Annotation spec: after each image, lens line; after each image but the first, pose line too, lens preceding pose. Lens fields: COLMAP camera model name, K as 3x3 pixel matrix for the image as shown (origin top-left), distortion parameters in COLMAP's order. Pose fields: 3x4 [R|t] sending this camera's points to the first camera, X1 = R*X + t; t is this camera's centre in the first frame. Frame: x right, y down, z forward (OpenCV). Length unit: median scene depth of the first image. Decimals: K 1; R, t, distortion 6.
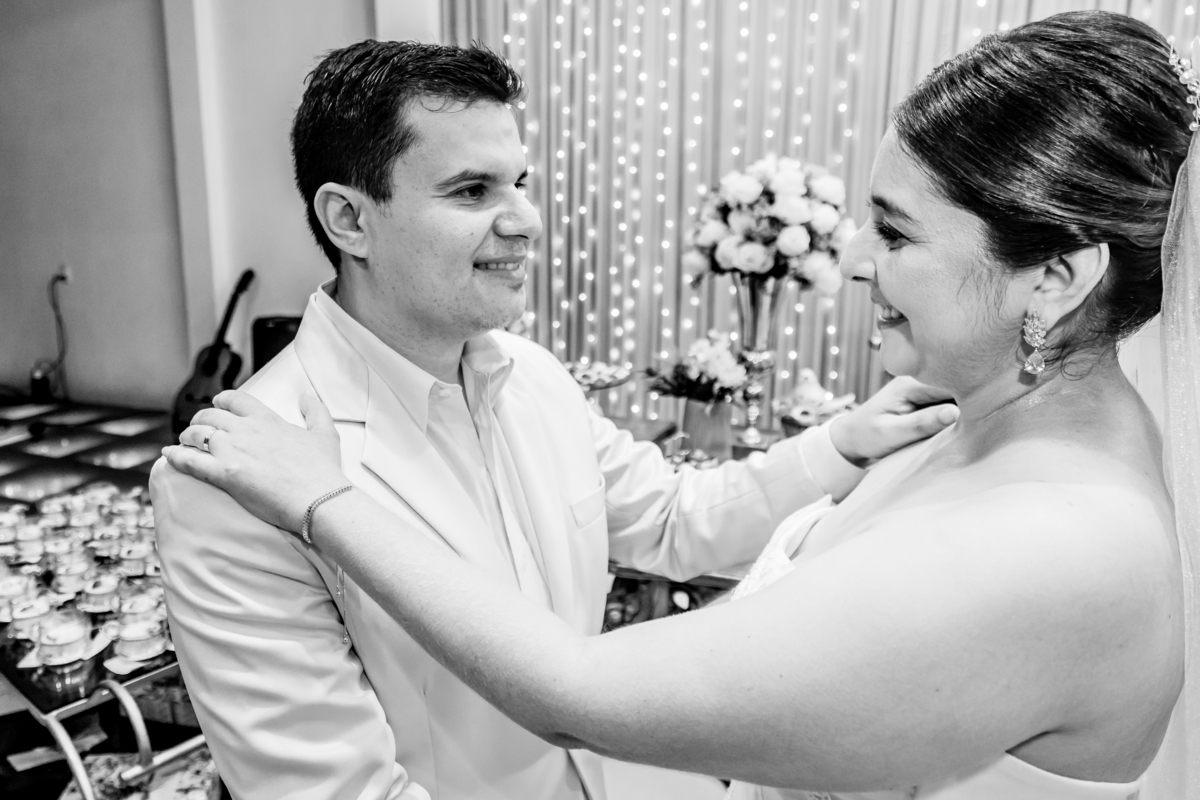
lens RADIAL K [[877.9, 0, 539.3], [0, 877.9, 330.1], [0, 0, 1]] dist [0.046788, -0.000460]
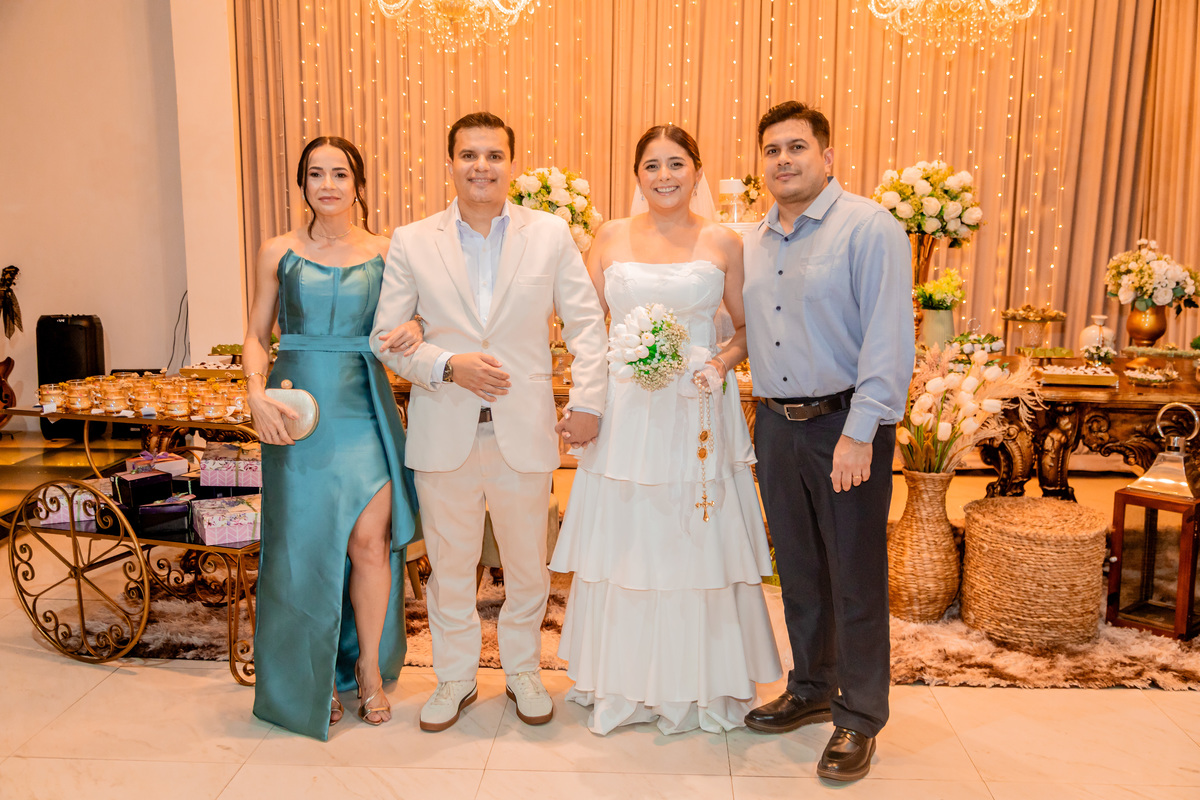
lens RADIAL K [[1242.5, 0, 584.1], [0, 1242.5, 399.9], [0, 0, 1]] dist [0.026981, 0.000000]
pose [[0.941891, -0.037138, 0.333859, -0.434690], [0.044542, 0.998902, -0.014548, 0.261866], [-0.332952, 0.028574, 0.942511, -1.122800]]
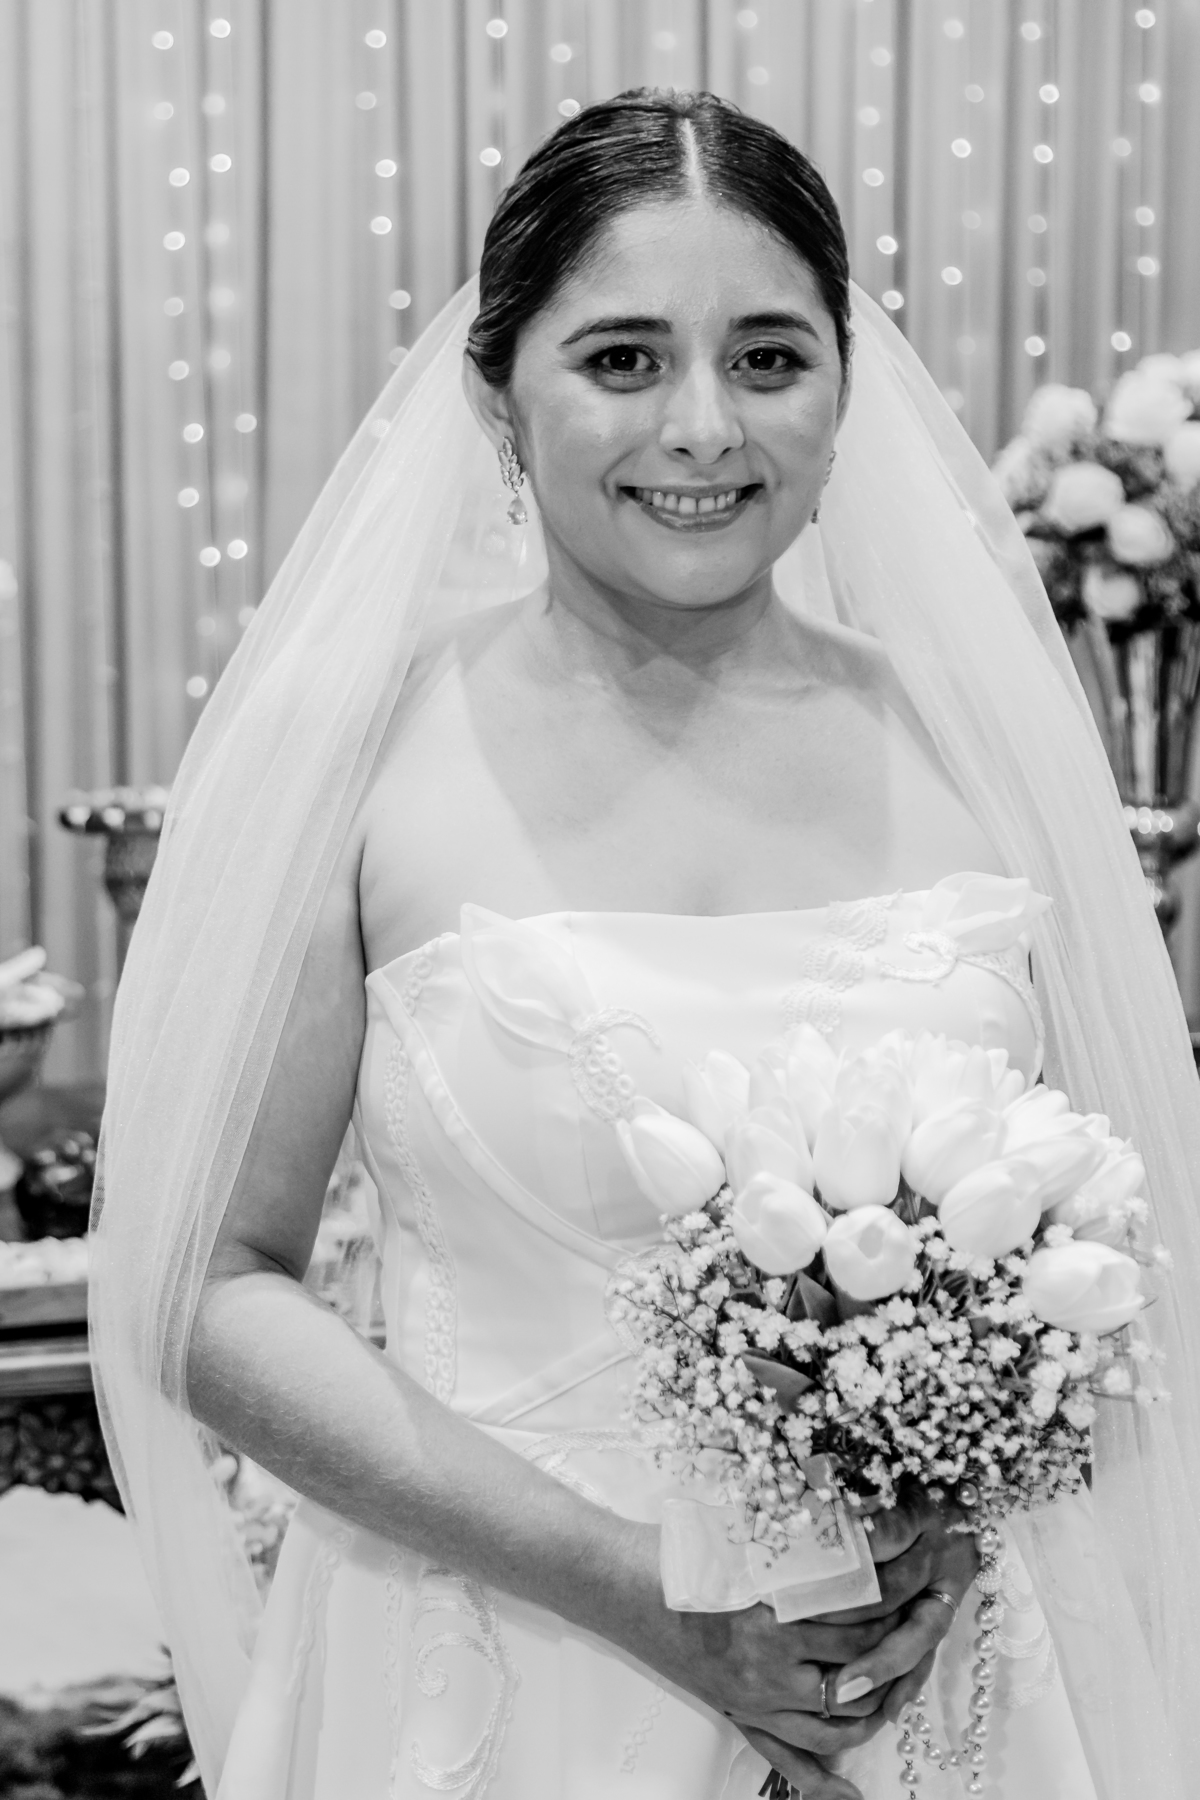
lens RADIAL K [[2705.5, 0, 584.4], [0, 2705.5, 908.7], [0, 0, 1]] dist [0.073031, 0.000000]
pose [[0.803784, -0.084255, 0.588925, -0.175144], [0.102452, 0.994735, 0.002482, 0.073821], [-0.586034, 0.058341, 0.808184, -0.165280]]
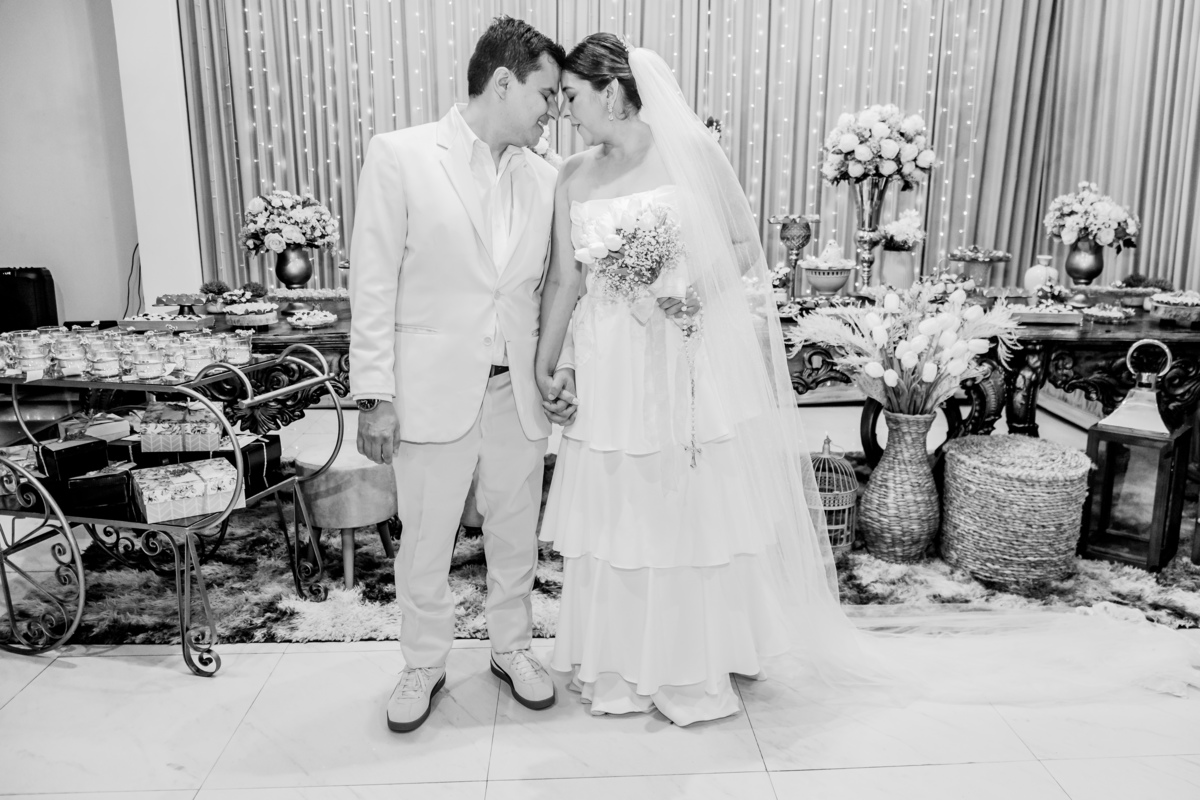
lens RADIAL K [[970.2, 0, 608.1], [0, 970.2, 409.2], [0, 0, 1]] dist [0.003093, -0.013613]
pose [[0.896699, -0.085493, 0.434307, -0.360335], [0.063274, 0.995852, 0.065392, 0.236087], [-0.438095, -0.031157, 0.898388, -0.631243]]
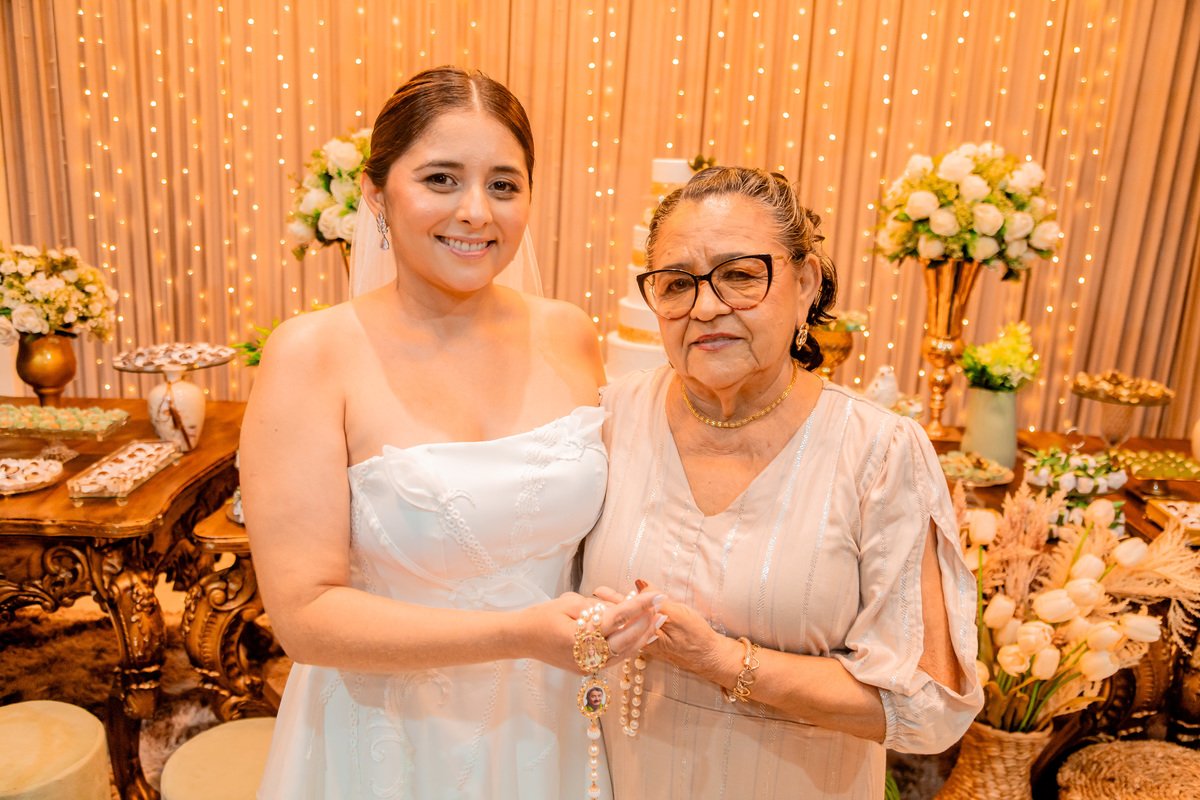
lens RADIAL K [[1023.1, 0, 604.6], [0, 1023.1, 395.4], [0, 0, 1]] dist [-0.021653, 0.018340]
pose [[0.918352, -0.047653, 0.392885, 0.039609], [0.017521, 0.996647, 0.079929, 0.017452], [-0.395376, -0.066519, 0.916107, -0.161838]]
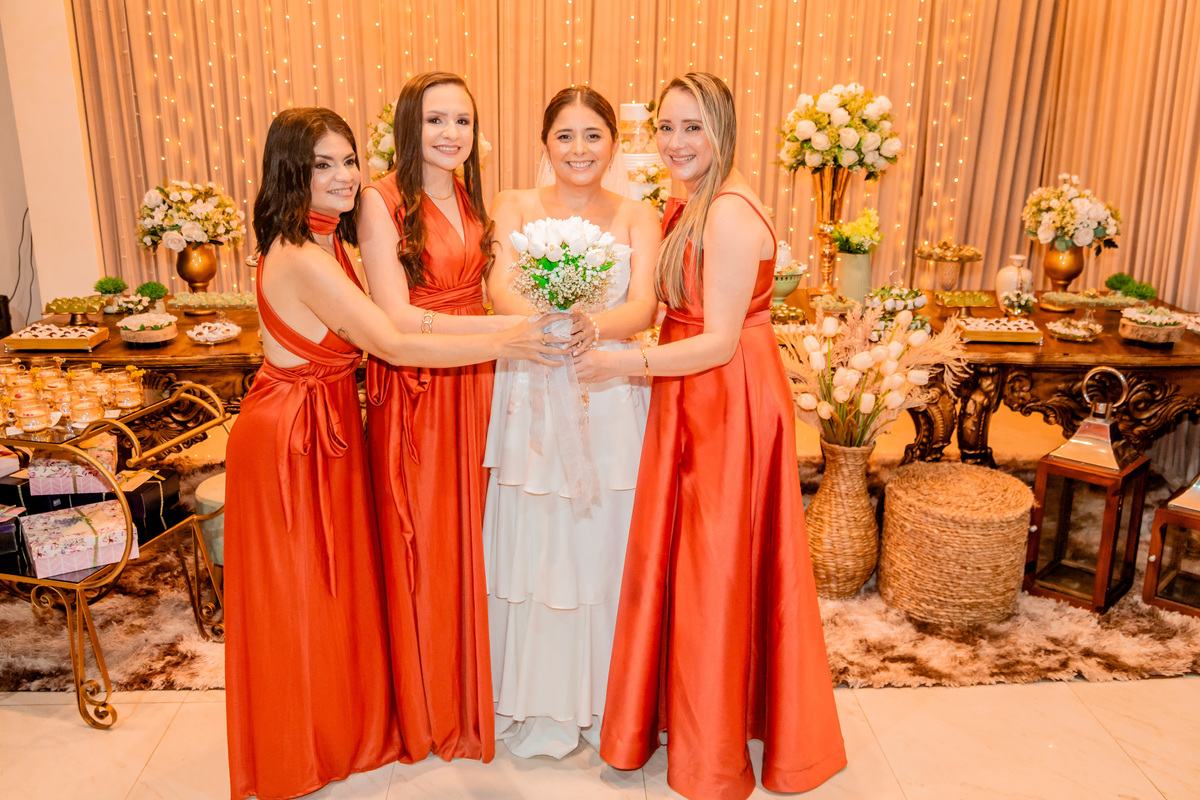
lens RADIAL K [[1161.4, 0, 608.6], [0, 1161.4, 409.9], [0, 0, 1]] dist [0.017159, 0.000000]
pose [[0.898157, -0.112901, 0.424932, -0.320338], [0.057901, 0.988424, 0.140235, 0.069387], [-0.435846, -0.101349, 0.894297, -0.839741]]
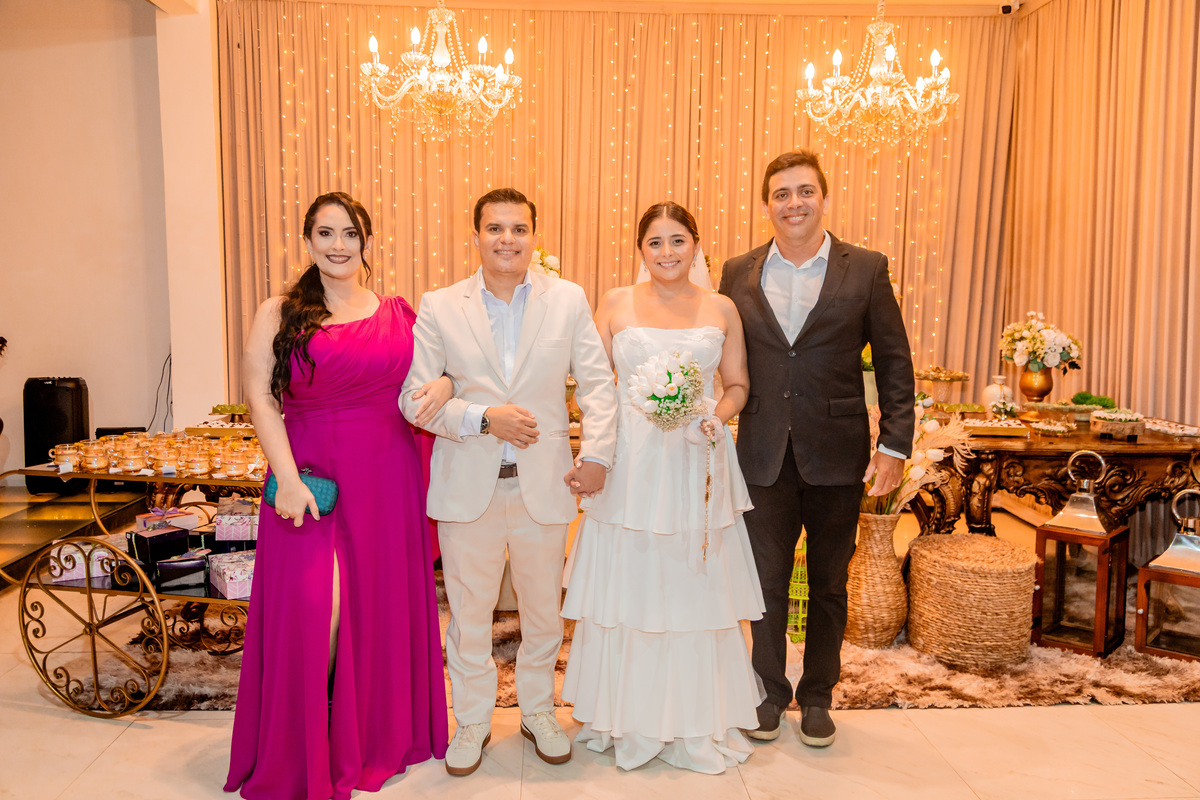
lens RADIAL K [[1021.7, 0, 594.8], [0, 1021.7, 403.3], [0, 0, 1]] dist [0.041413, -0.031825]
pose [[0.895465, -0.027834, 0.444261, -0.529699], [0.056212, 0.997124, -0.050831, 0.239966], [-0.441568, 0.070491, 0.894454, -0.889801]]
